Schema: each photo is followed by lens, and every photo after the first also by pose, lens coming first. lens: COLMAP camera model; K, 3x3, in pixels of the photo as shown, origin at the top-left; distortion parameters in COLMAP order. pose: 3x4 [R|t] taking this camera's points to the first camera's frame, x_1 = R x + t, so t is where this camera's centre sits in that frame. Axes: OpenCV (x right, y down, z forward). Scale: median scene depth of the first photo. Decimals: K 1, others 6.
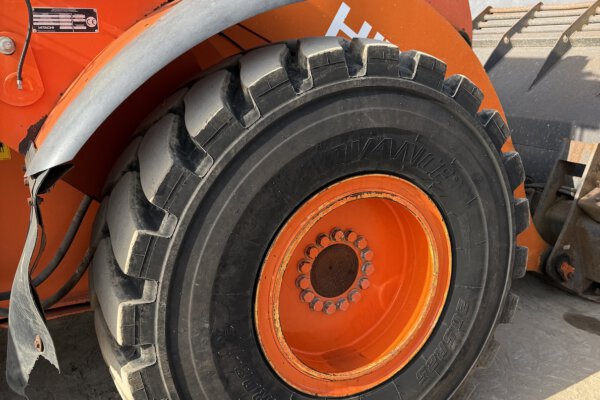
lens RADIAL K [[520.6, 0, 300.0], [0, 520.6, 200.0], [0, 0, 1]] dist [0.030518, -0.011445]
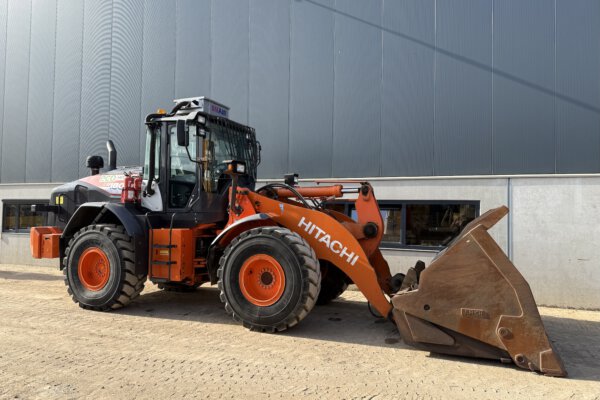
lens RADIAL K [[421.5, 0, 300.0], [0, 421.5, 200.0], [0, 0, 1]] dist [0.021911, -0.005212]
pose [[0.660425, -0.007495, -0.750855, 2.692217], [-0.227538, 0.950938, -0.209627, 0.172310], [0.715587, 0.309291, 0.626318, -1.094100]]
